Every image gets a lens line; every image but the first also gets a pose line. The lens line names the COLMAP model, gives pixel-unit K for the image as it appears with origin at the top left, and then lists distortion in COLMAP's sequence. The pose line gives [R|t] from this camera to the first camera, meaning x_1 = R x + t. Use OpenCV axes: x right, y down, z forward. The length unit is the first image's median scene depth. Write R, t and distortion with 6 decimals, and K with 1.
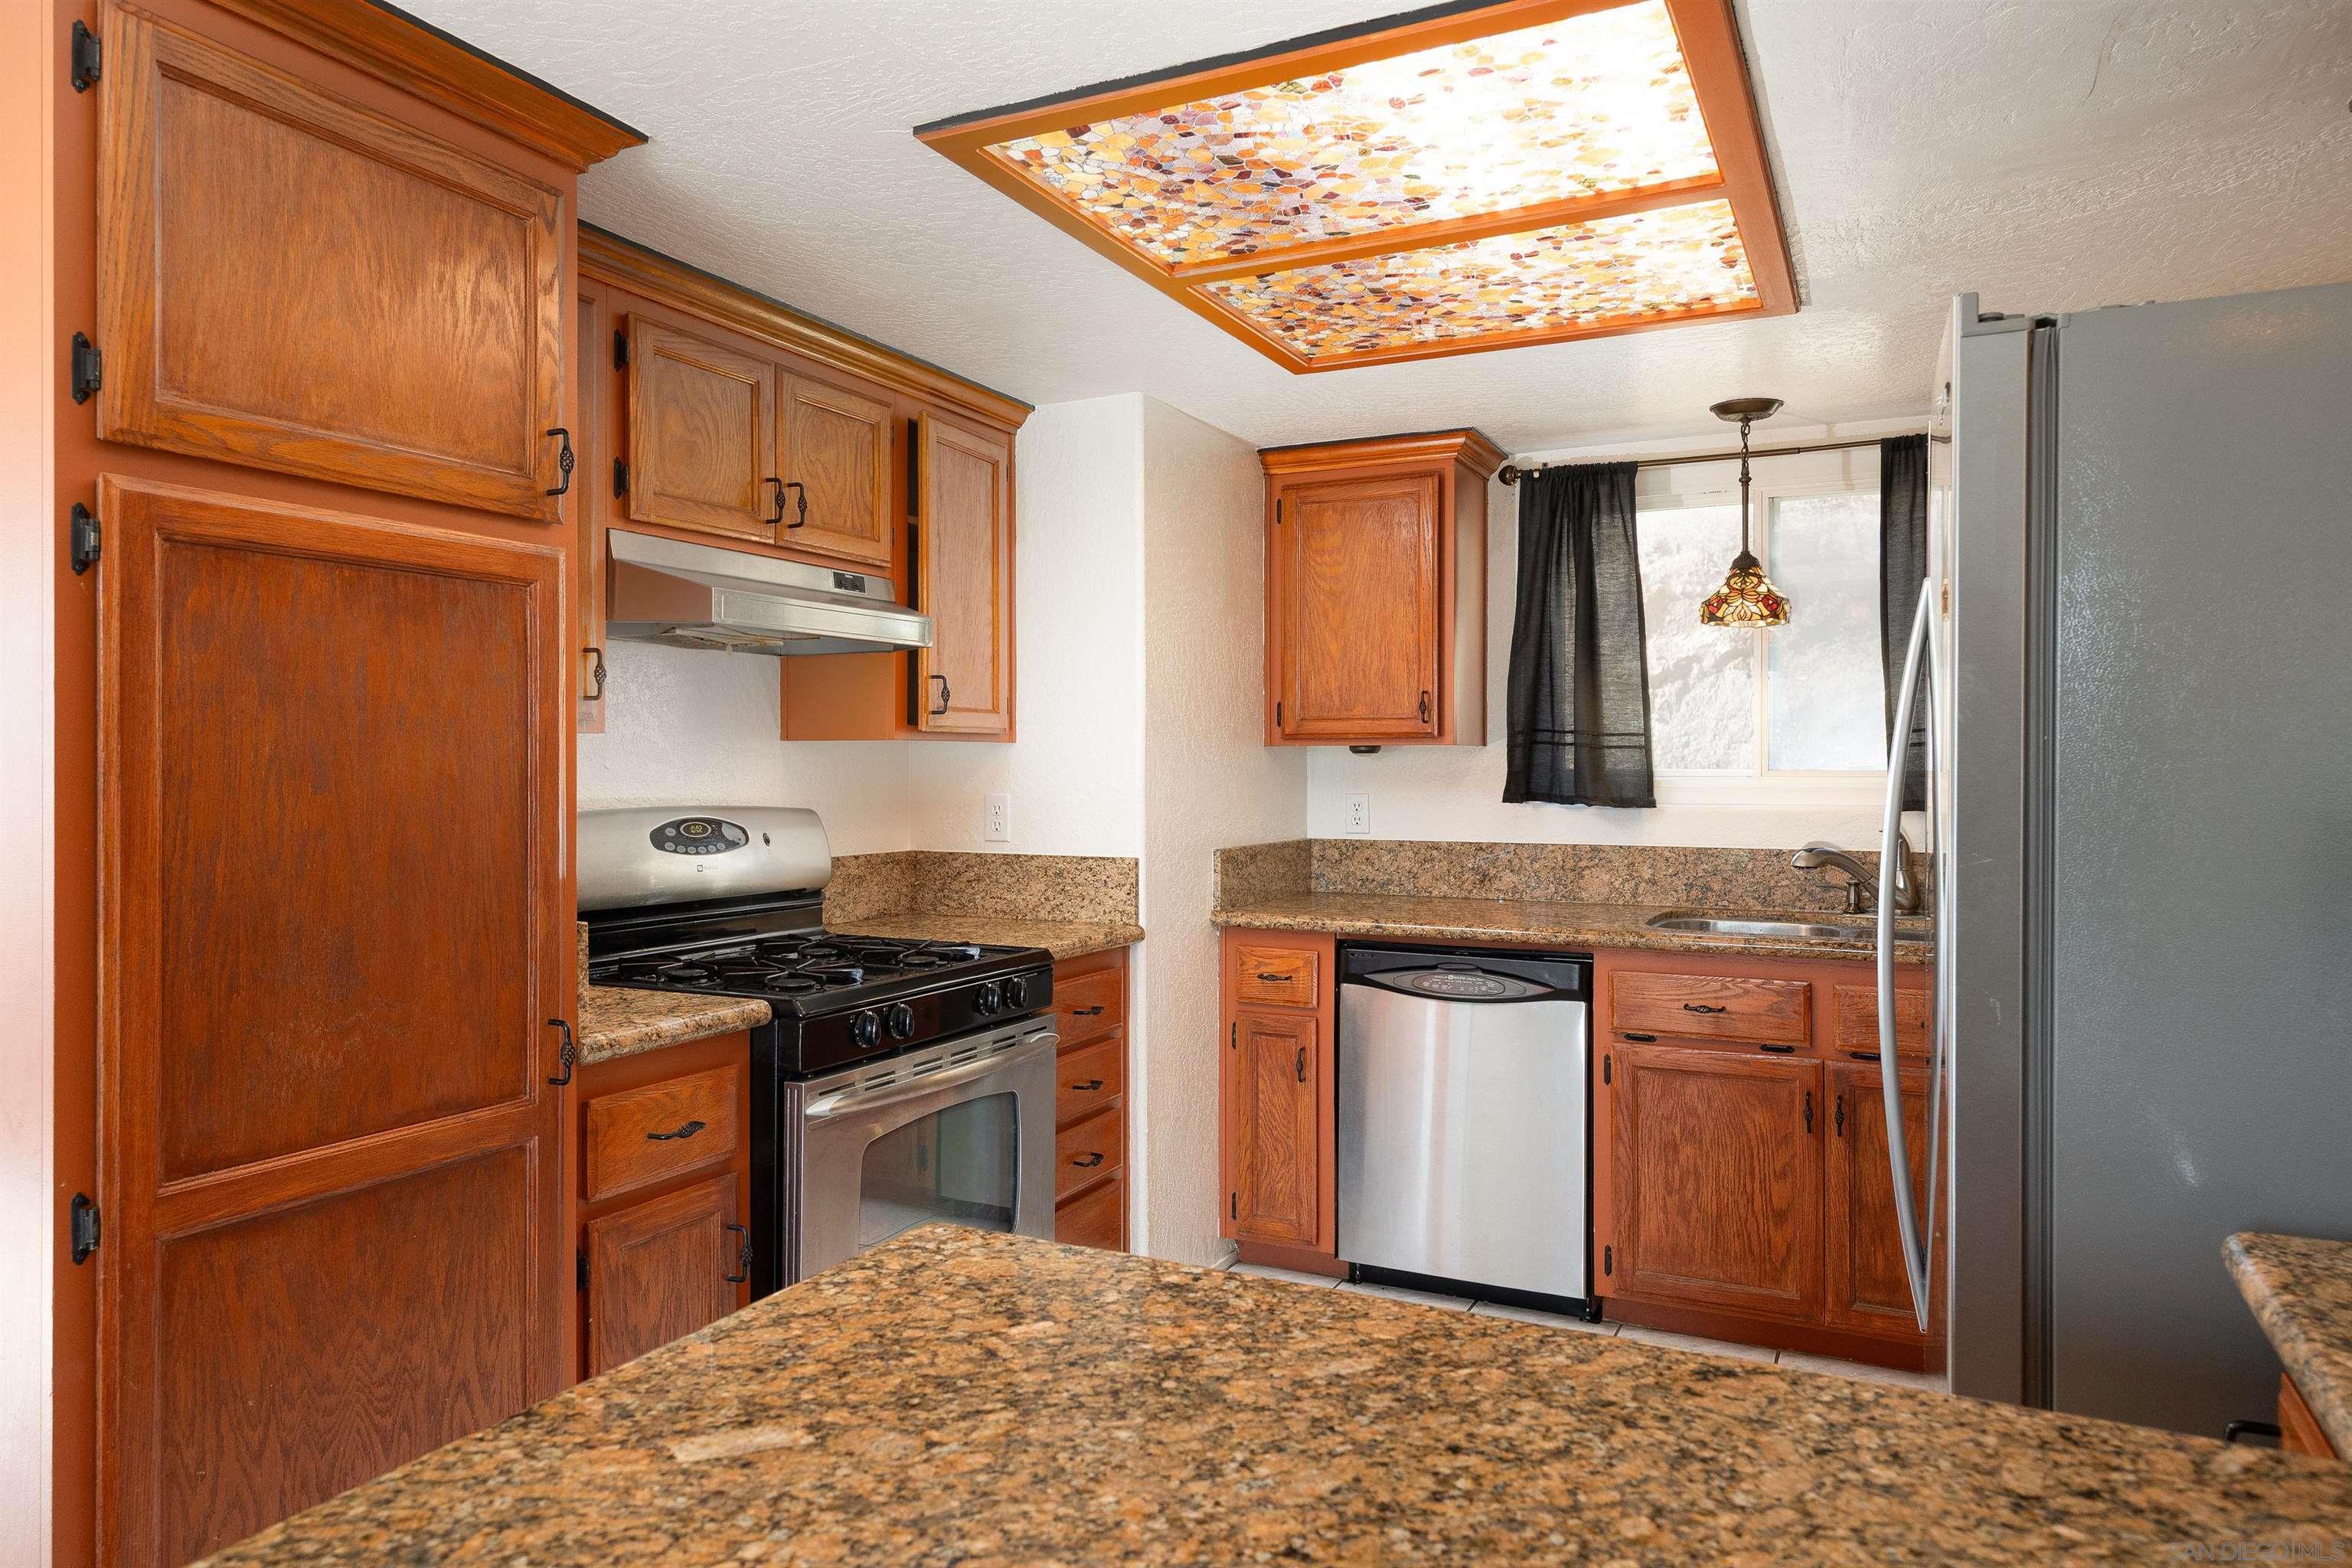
lens RADIAL K [[1538.9, 0, 1106.8], [0, 1538.9, 761.5], [0, 0, 1]] dist [-0.001980, 0.001590]
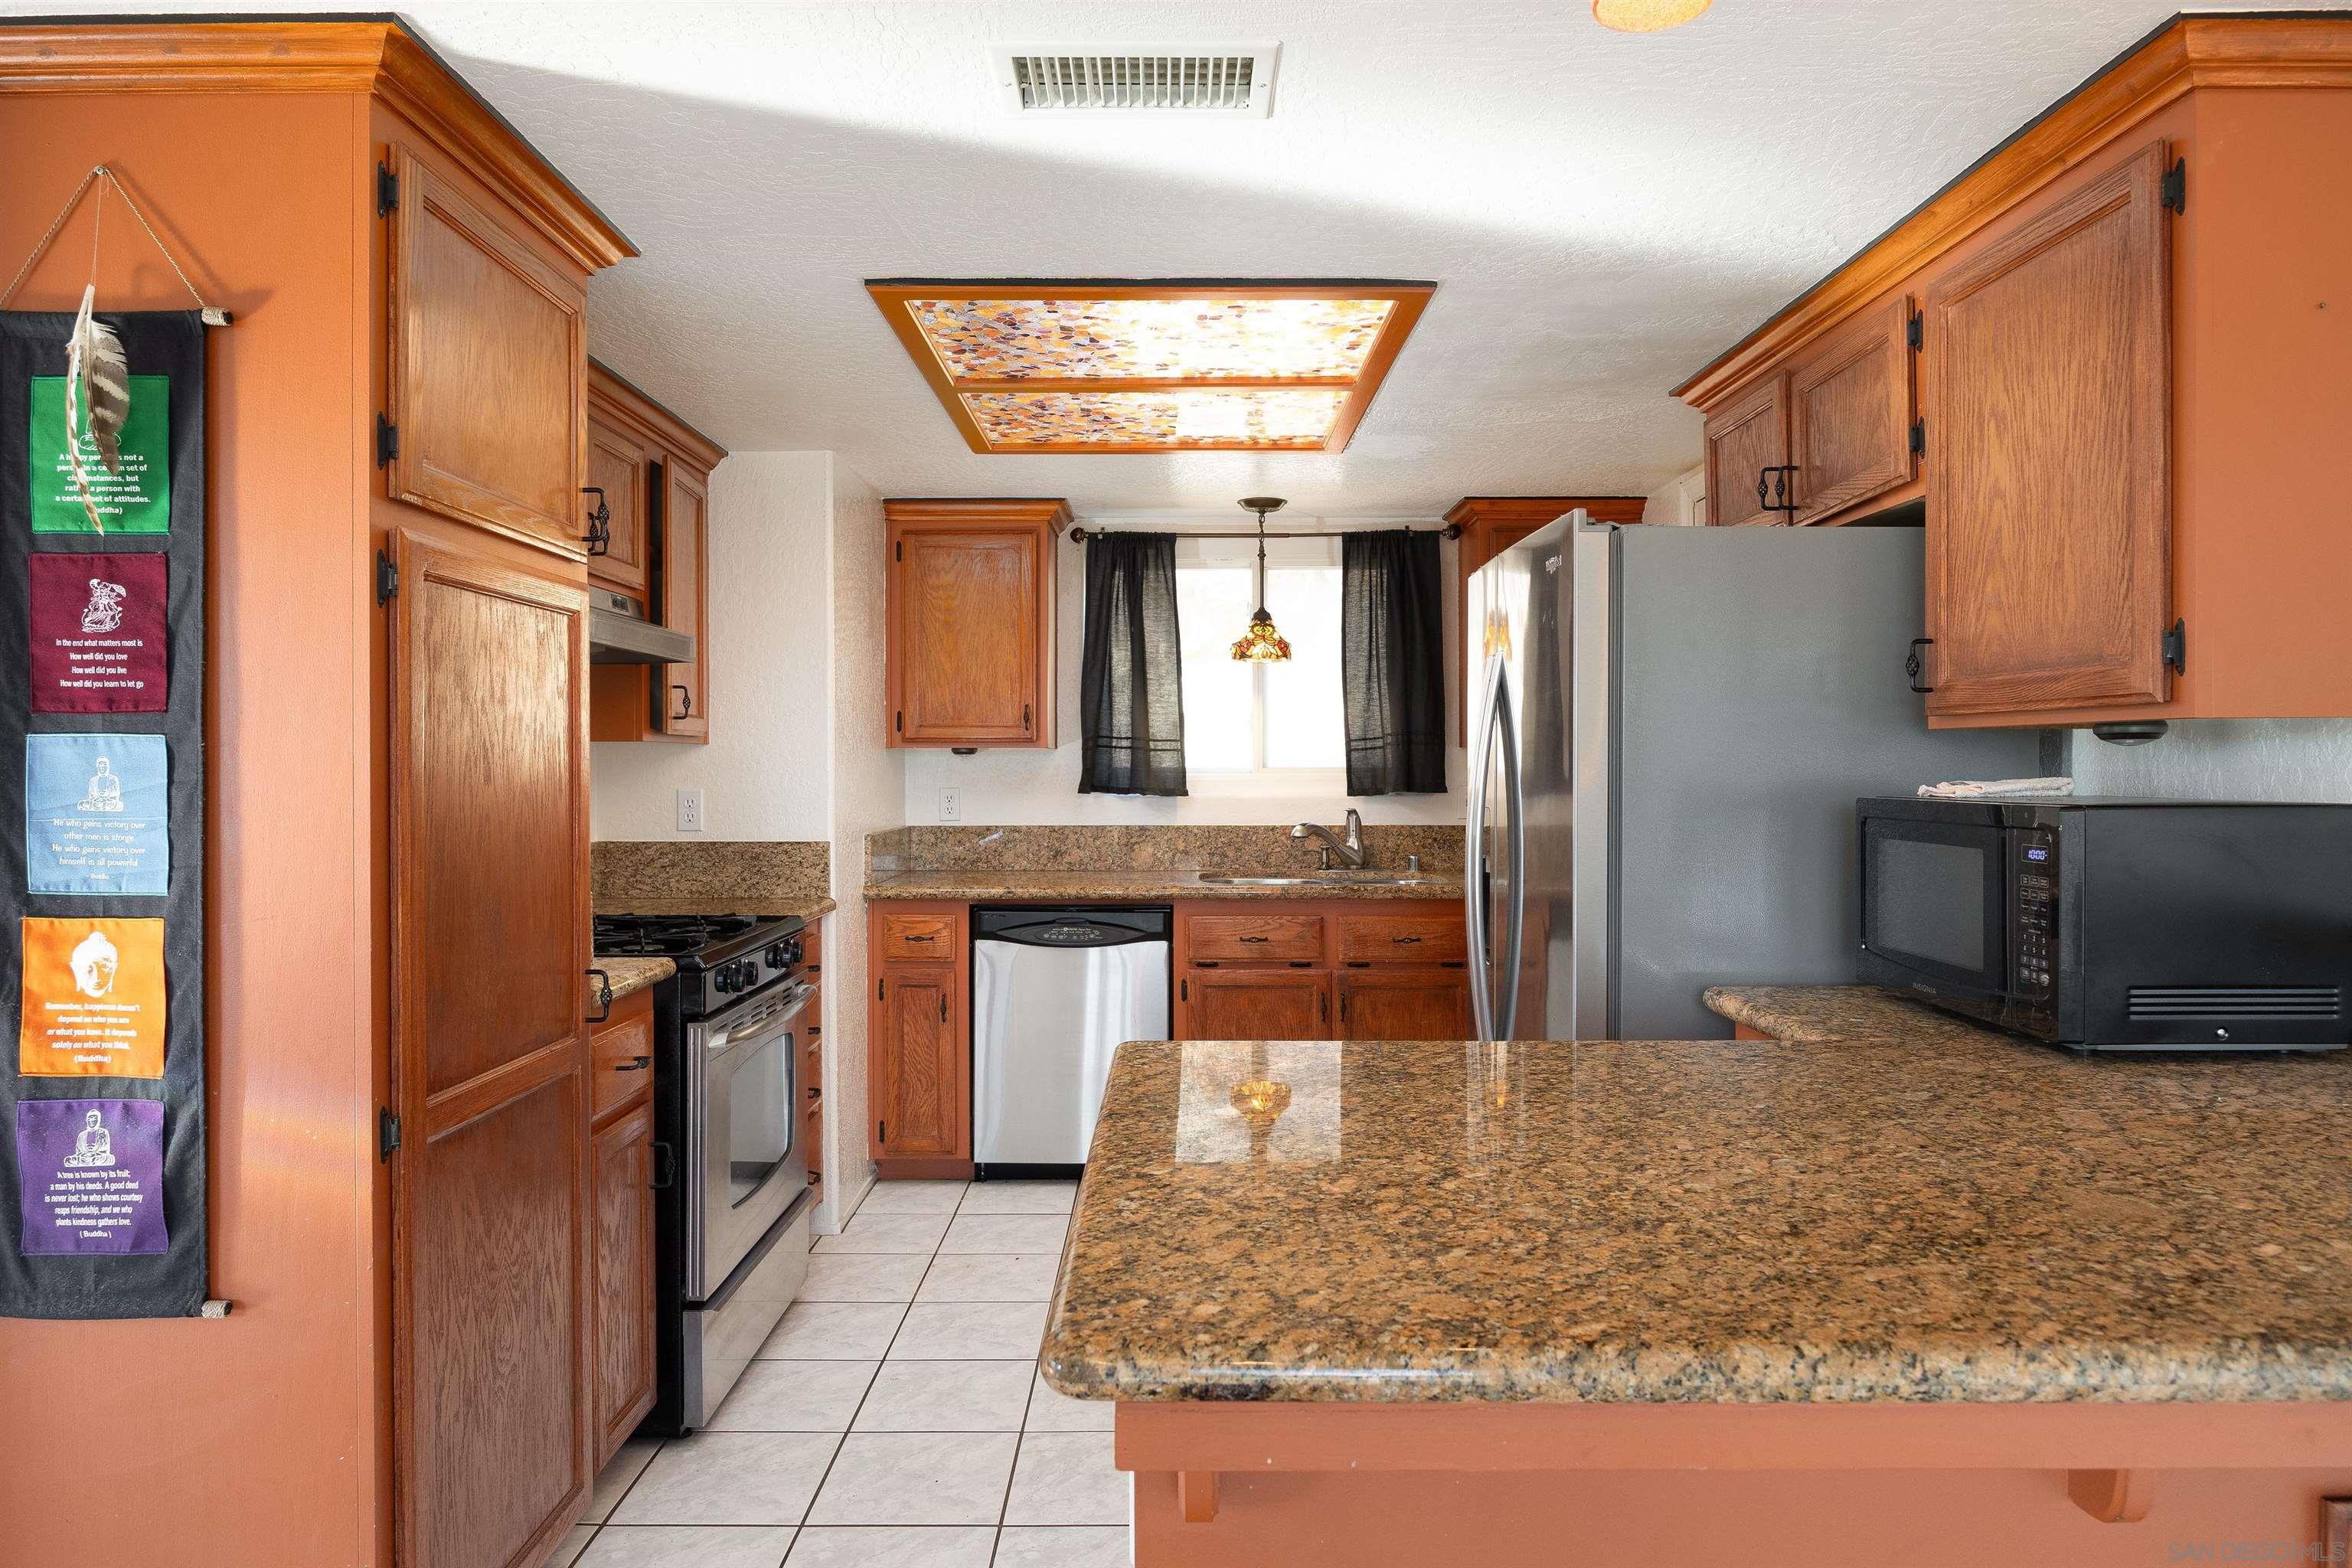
lens RADIAL K [[1494.0, 0, 1167.2], [0, 1494.0, 770.8], [0, 0, 1]] dist [-0.005680, -0.001507]
pose [[0.890013, -0.002721, 0.455927, -0.257867], [0.000336, 0.999986, 0.005312, 0.001675], [-0.455935, -0.004574, 0.890001, -0.140572]]
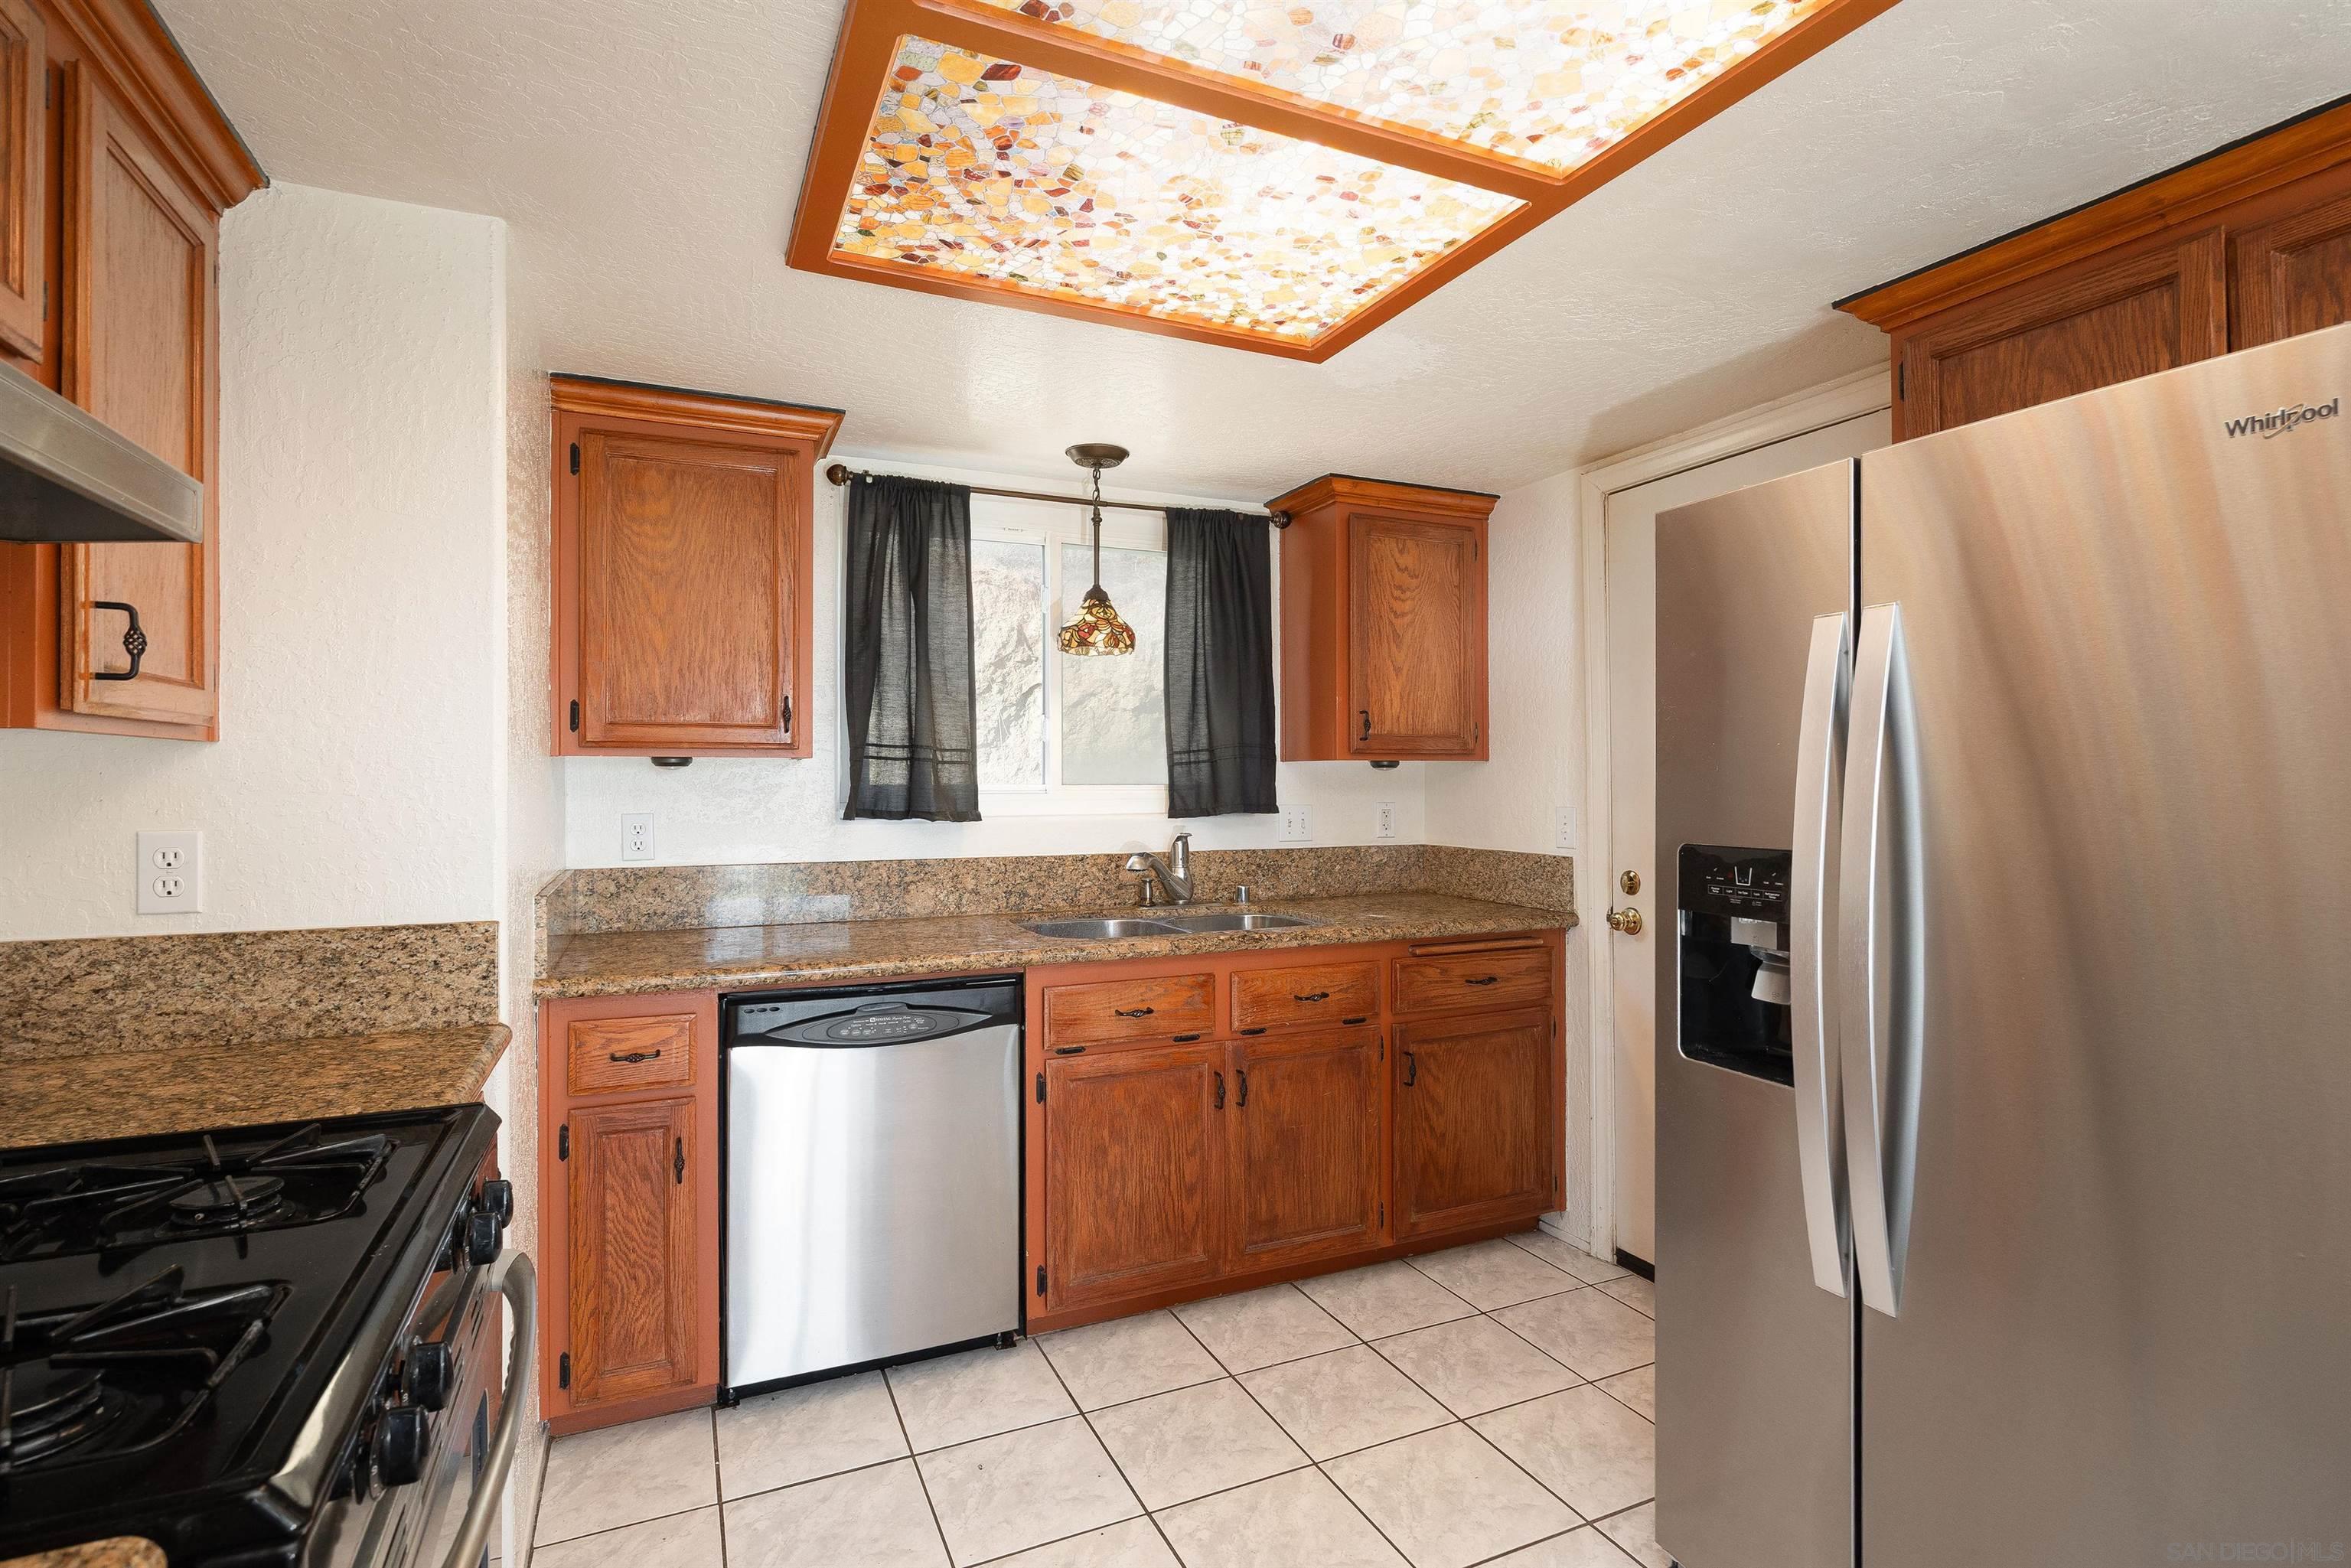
lens RADIAL K [[1129.9, 0, 1220.0], [0, 1129.9, 775.3], [0, 0, 1]] dist [-0.005606, 0.001029]
pose [[0.597263, 0.002740, 0.802041, -0.172048], [-0.001932, 0.999996, -0.001978, 0.000365], [-0.802043, -0.000368, 0.597266, 0.433525]]
